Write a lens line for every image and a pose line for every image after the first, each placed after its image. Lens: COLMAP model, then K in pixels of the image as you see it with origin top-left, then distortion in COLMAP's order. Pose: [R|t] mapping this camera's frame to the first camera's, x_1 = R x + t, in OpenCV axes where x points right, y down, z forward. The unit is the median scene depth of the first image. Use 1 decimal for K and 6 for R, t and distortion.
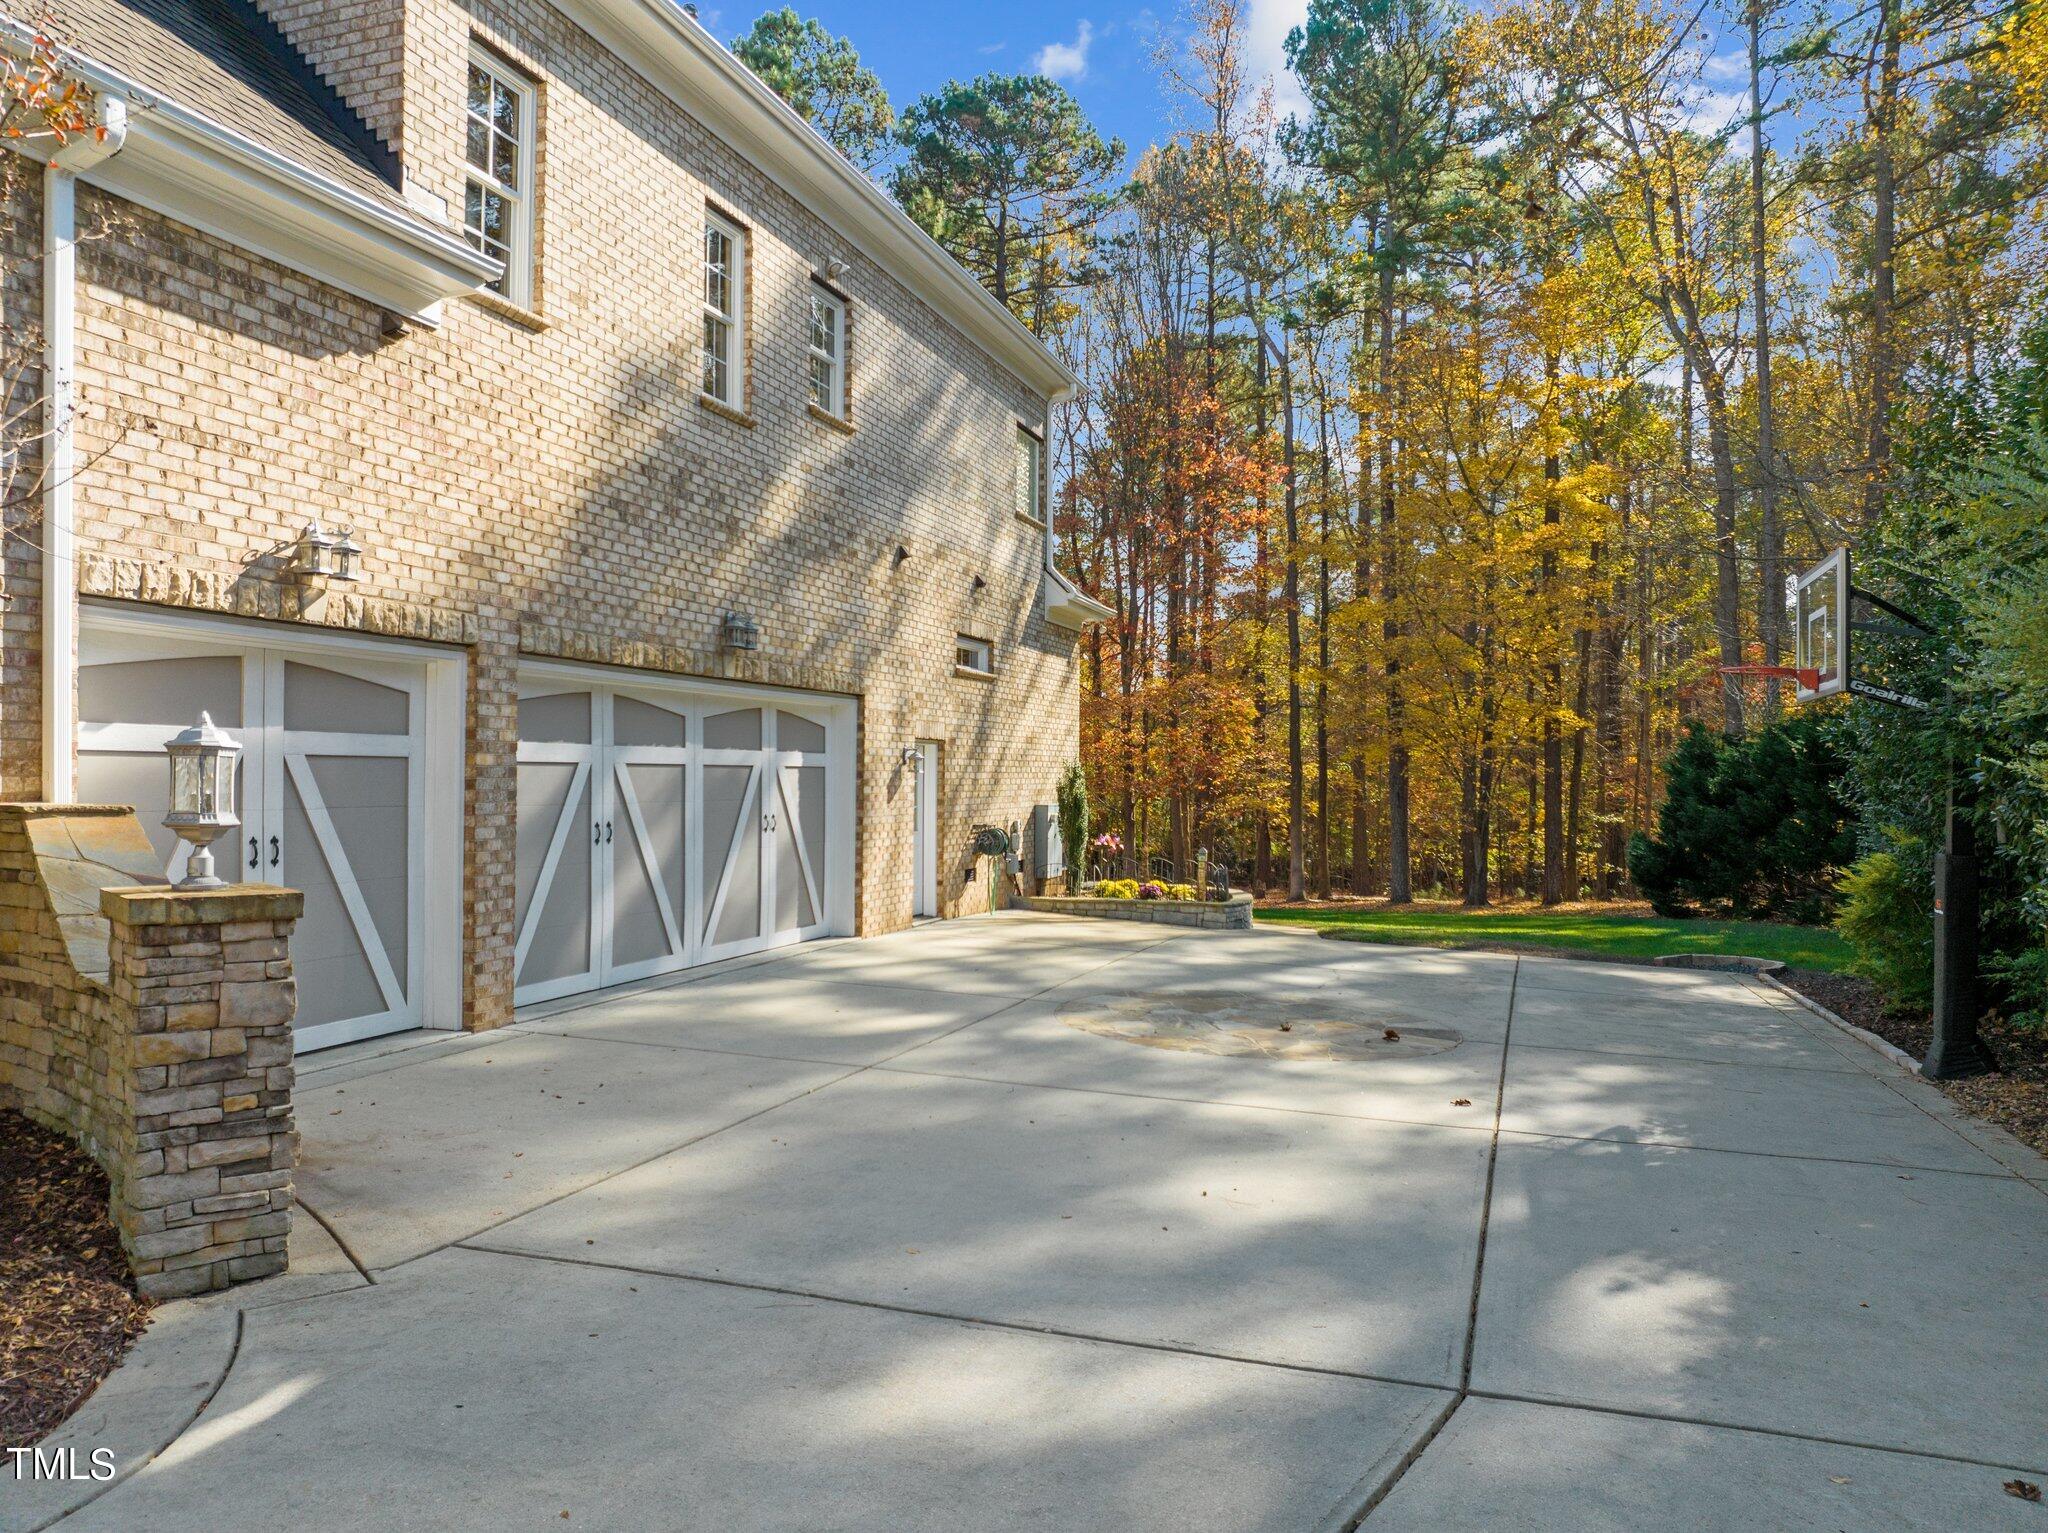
lens RADIAL K [[1428.0, 0, 1023.1], [0, 1428.0, 777.4], [0, 0, 1]] dist [-0.005621, -0.003662]
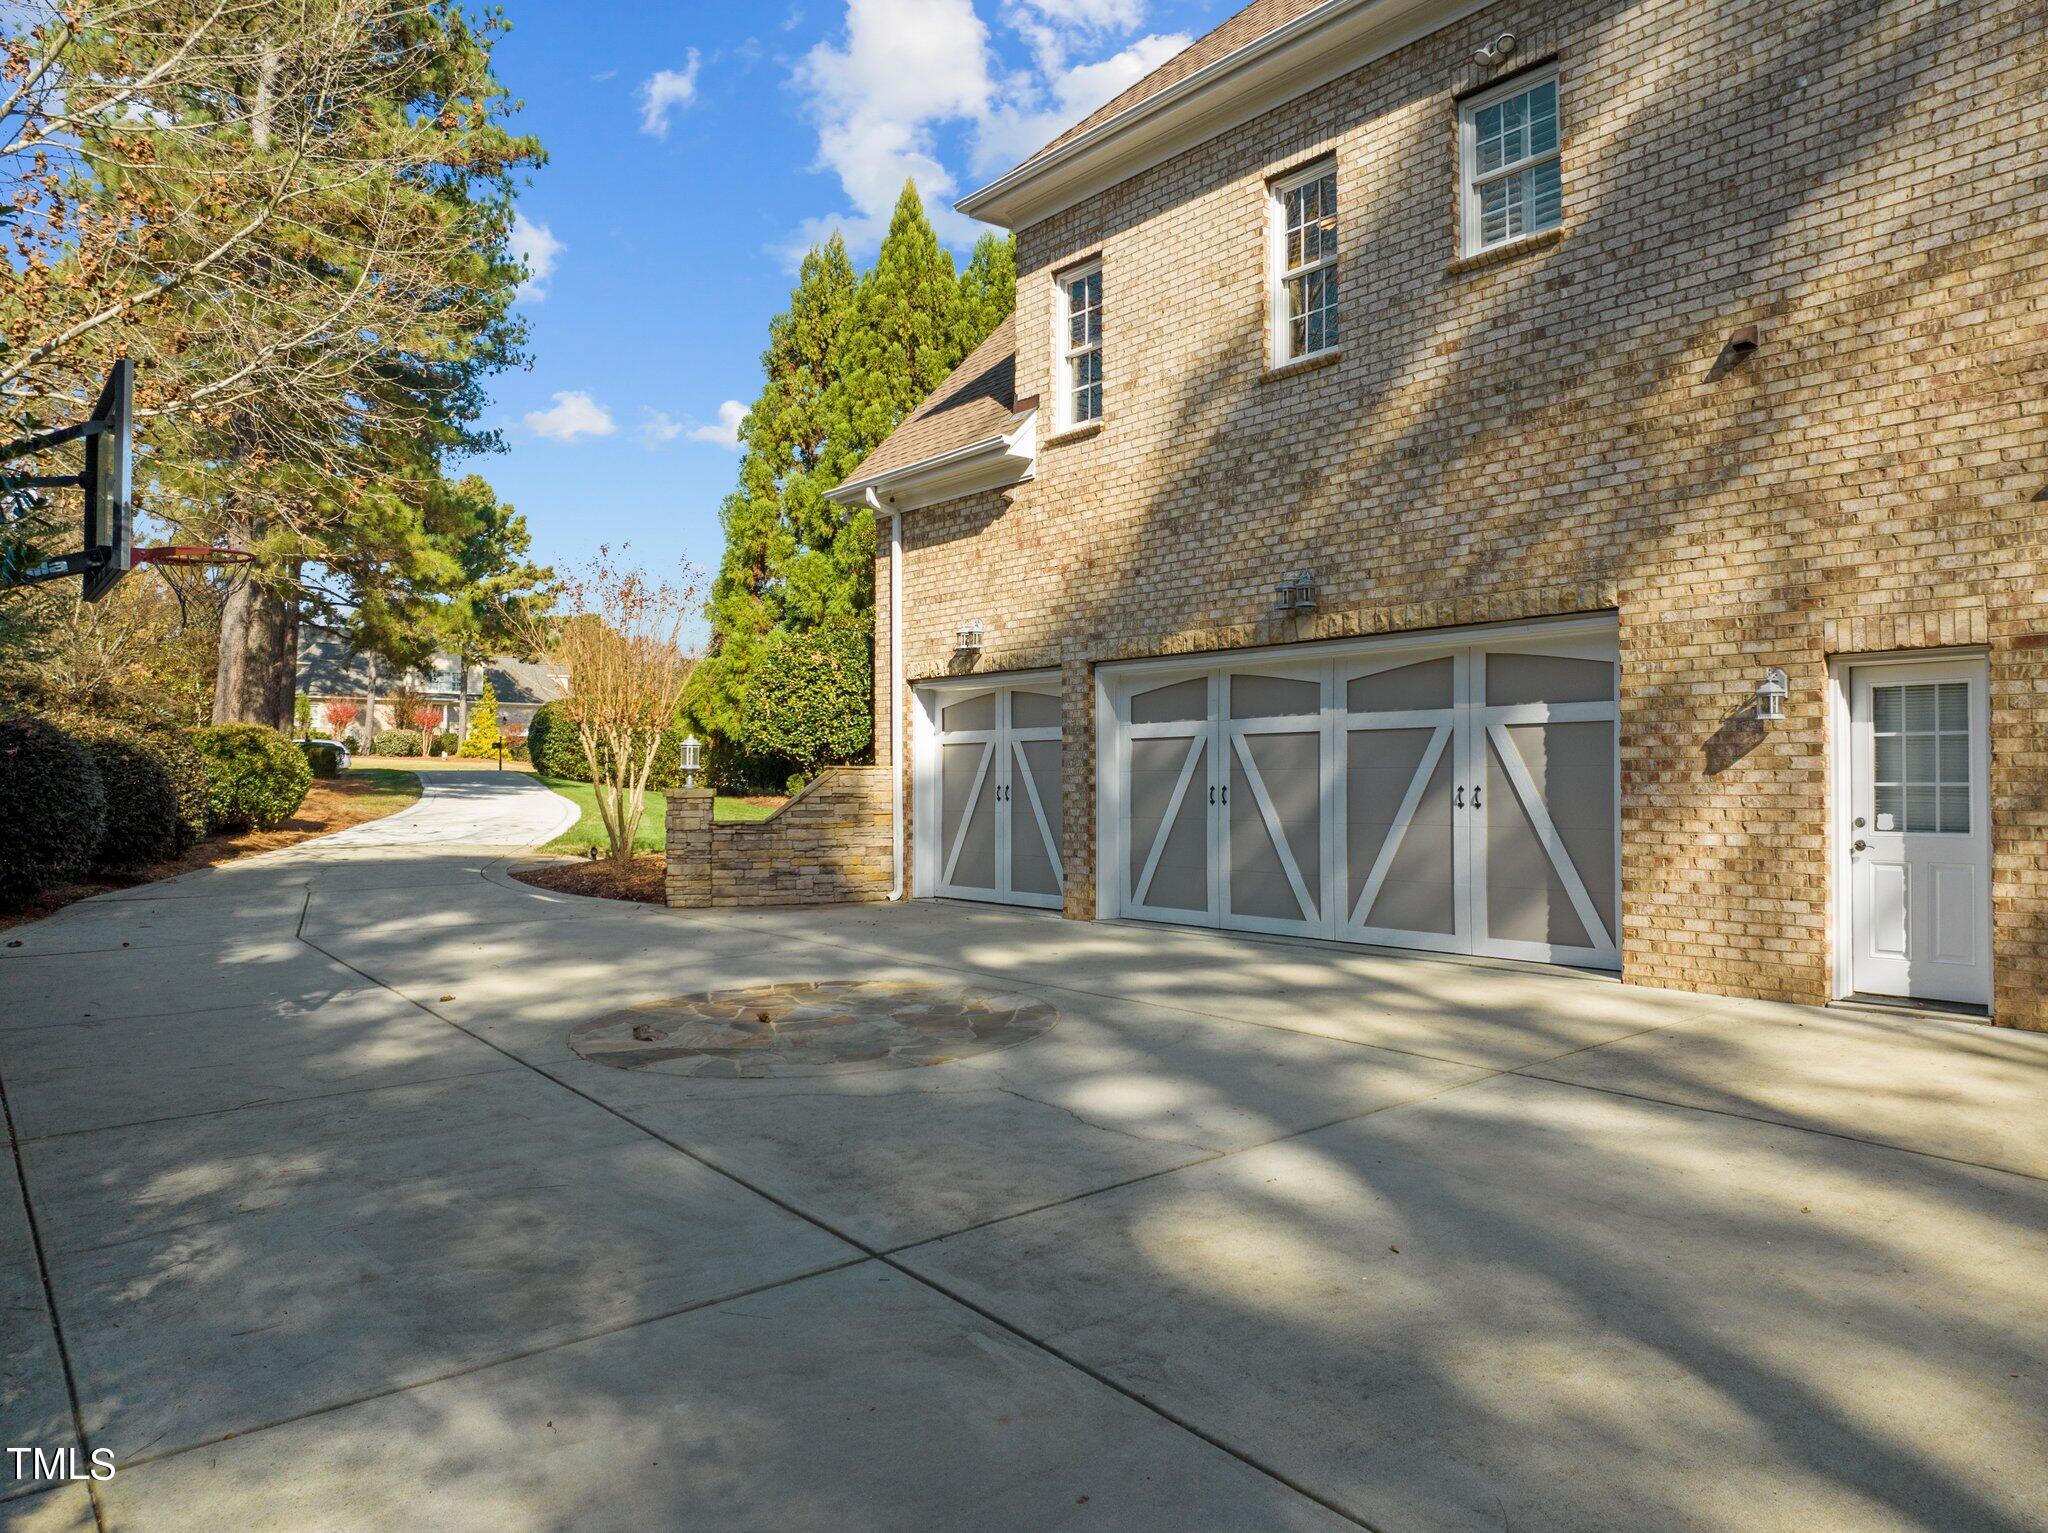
lens RADIAL K [[1431.8, 0, 1023.1], [0, 1431.8, 760.6], [0, 0, 1]] dist [-0.007133, -0.001886]
pose [[-0.536355, -0.018148, -0.843797, 0.773080], [-0.001290, 0.999785, -0.020683, 0.034688], [0.843992, -0.010005, -0.536263, 1.481373]]
